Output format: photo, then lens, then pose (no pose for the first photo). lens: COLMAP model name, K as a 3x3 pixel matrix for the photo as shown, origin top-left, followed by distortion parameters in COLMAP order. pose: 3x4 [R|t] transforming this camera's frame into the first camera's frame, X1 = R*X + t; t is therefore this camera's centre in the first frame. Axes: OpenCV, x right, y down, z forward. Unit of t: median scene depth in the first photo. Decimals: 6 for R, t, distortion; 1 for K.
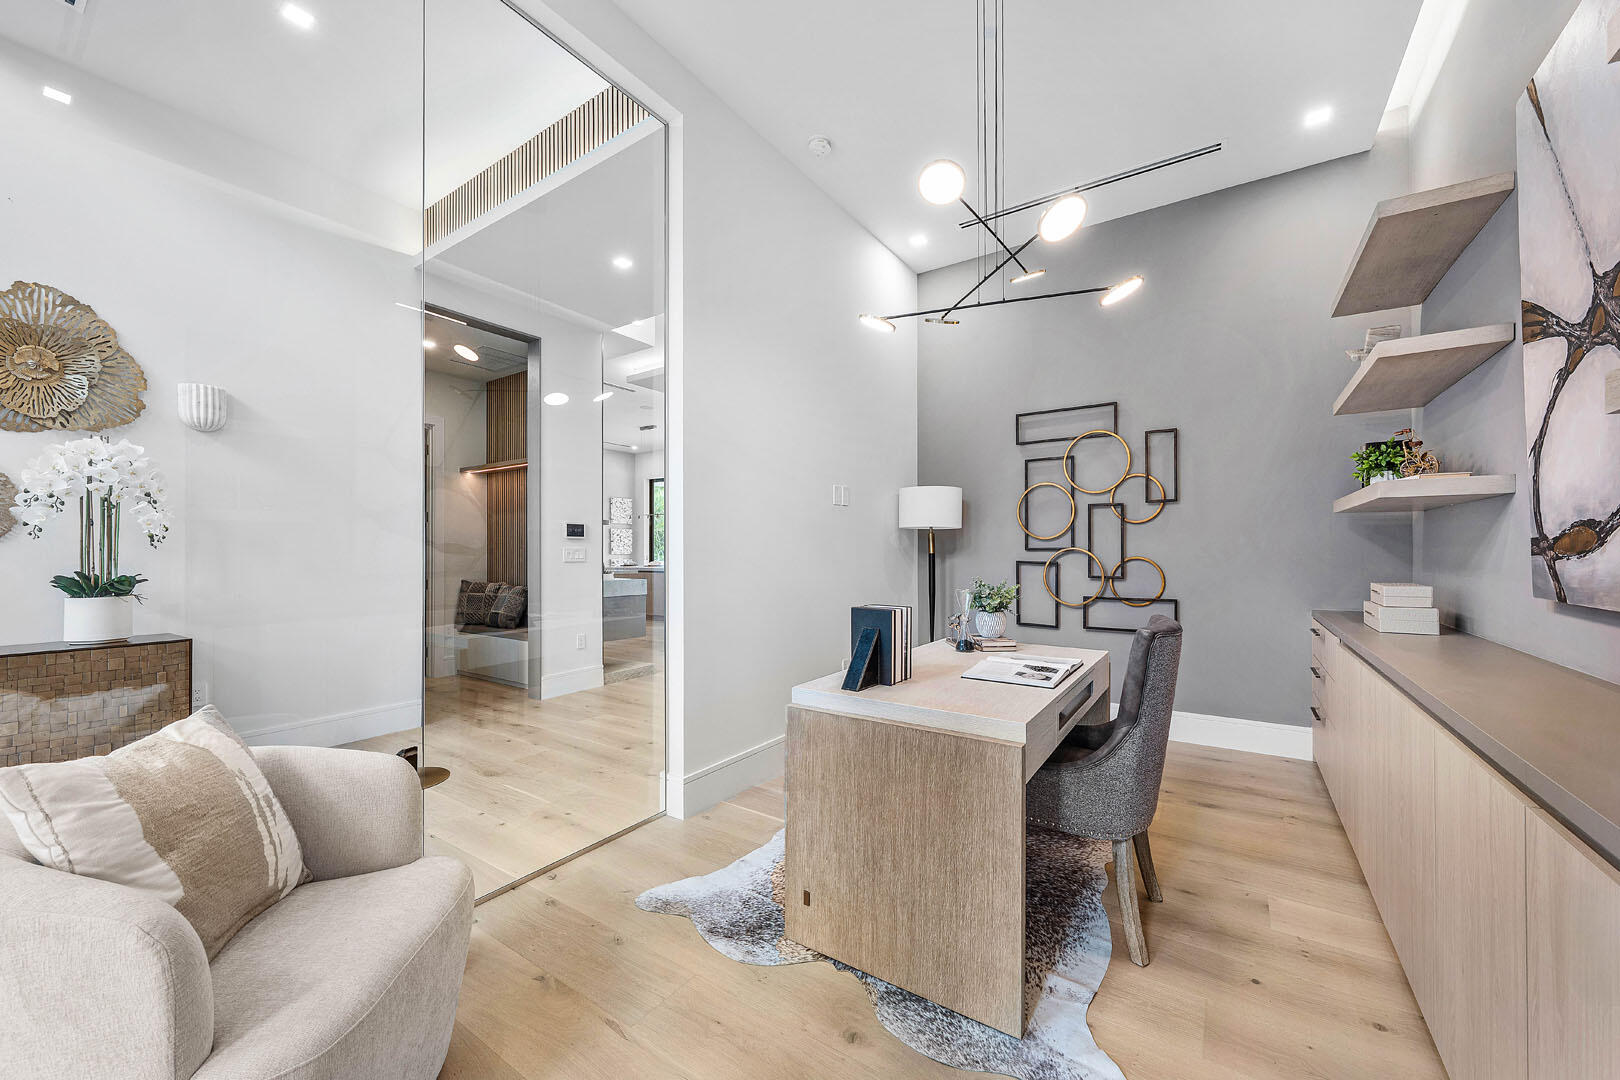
lens RADIAL K [[618.3, 0, 829.5], [0, 618.3, 547.0], [0, 0, 1]] dist [-0.000100, 0.000017]
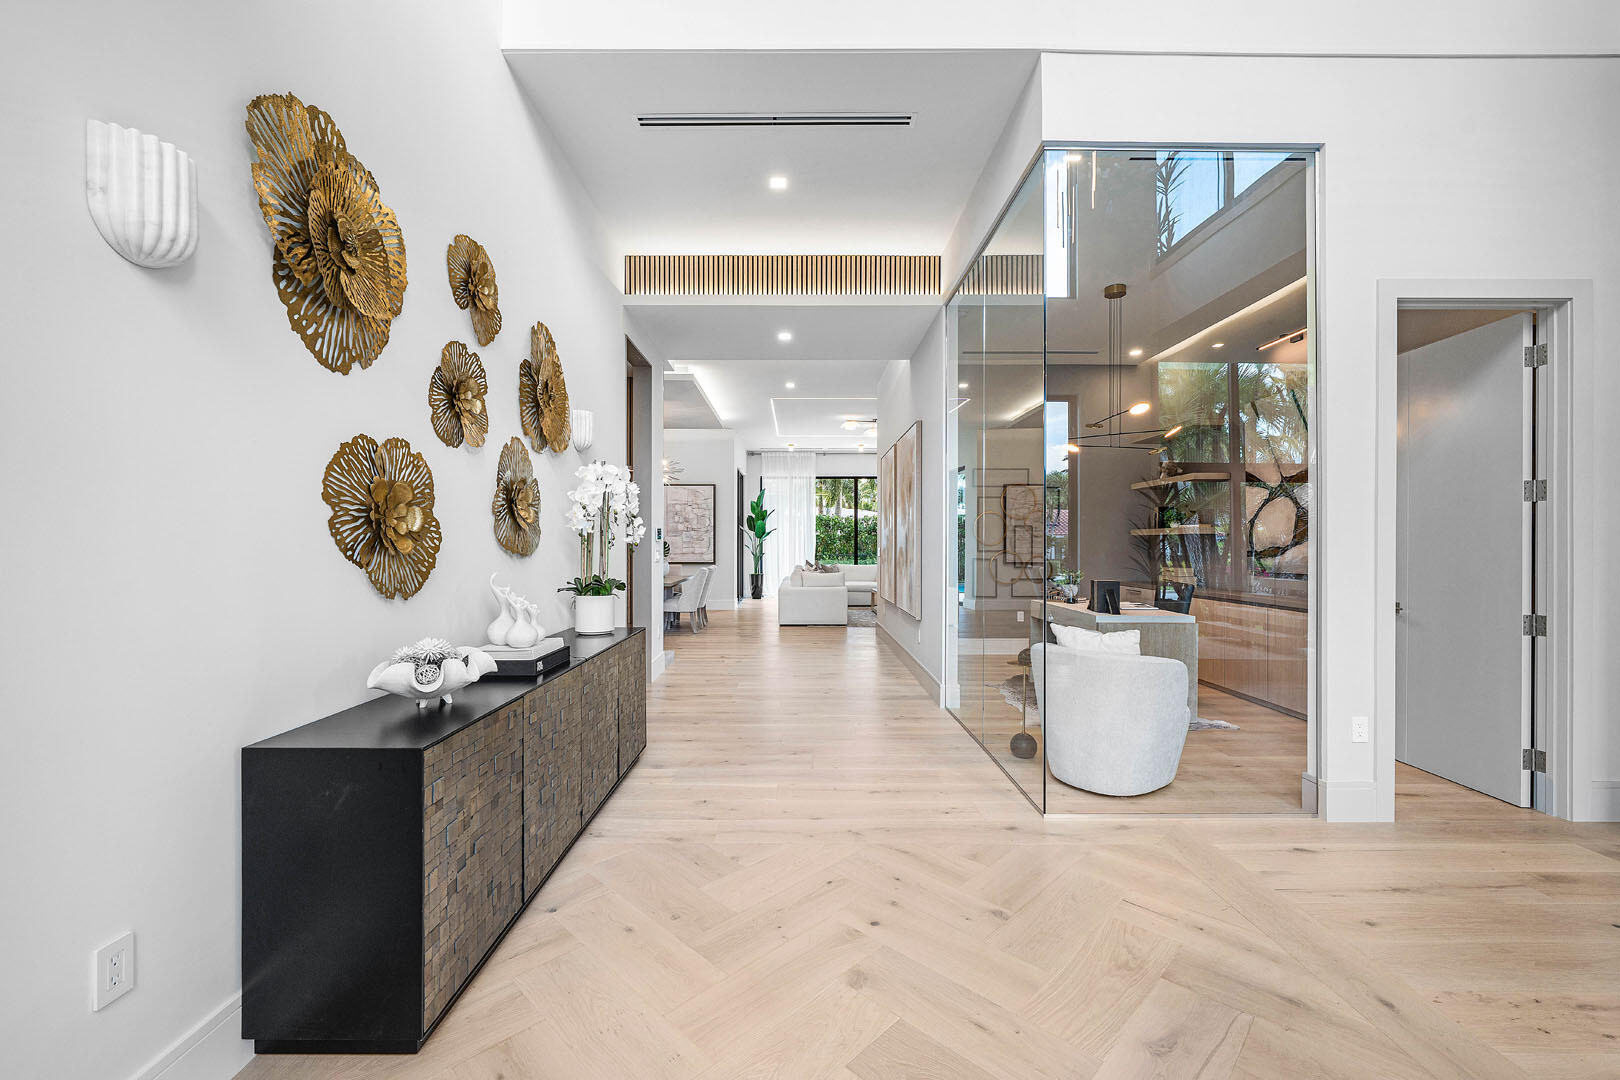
lens RADIAL K [[658.7, 0, 810.0], [0, 658.7, 540.0], [0, 0, 1]] dist [0.000807, -0.000050]
pose [[0.825807, 0.006062, 0.563920, -1.889952], [-0.008619, 0.999961, 0.001872, -0.043594], [-0.563887, -0.006406, 0.825827, -0.349055]]
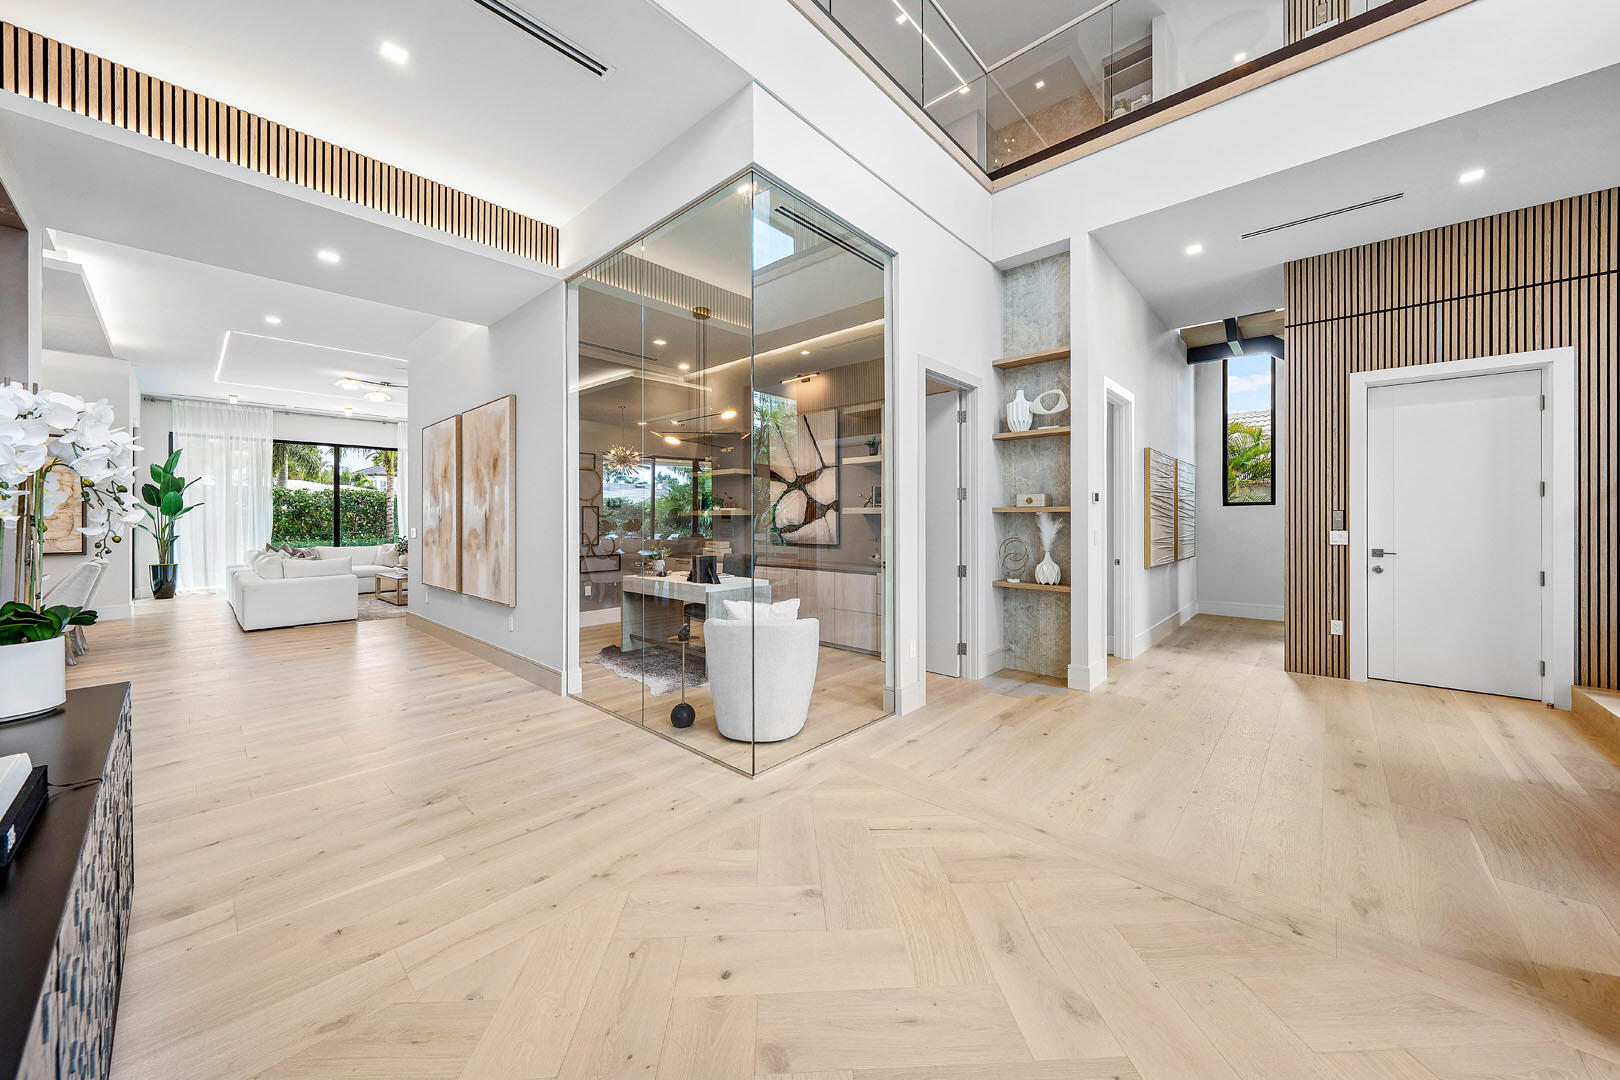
lens RADIAL K [[558.9, 0, 809.5], [0, 558.9, 516.0], [0, 0, 1]] dist [-0.000656, -0.000253]
pose [[0.149700, 0.005635, 0.988715, -1.950105], [-0.007501, 0.999961, -0.004563, -0.062176], [-0.988703, -0.006733, 0.149736, 0.145767]]
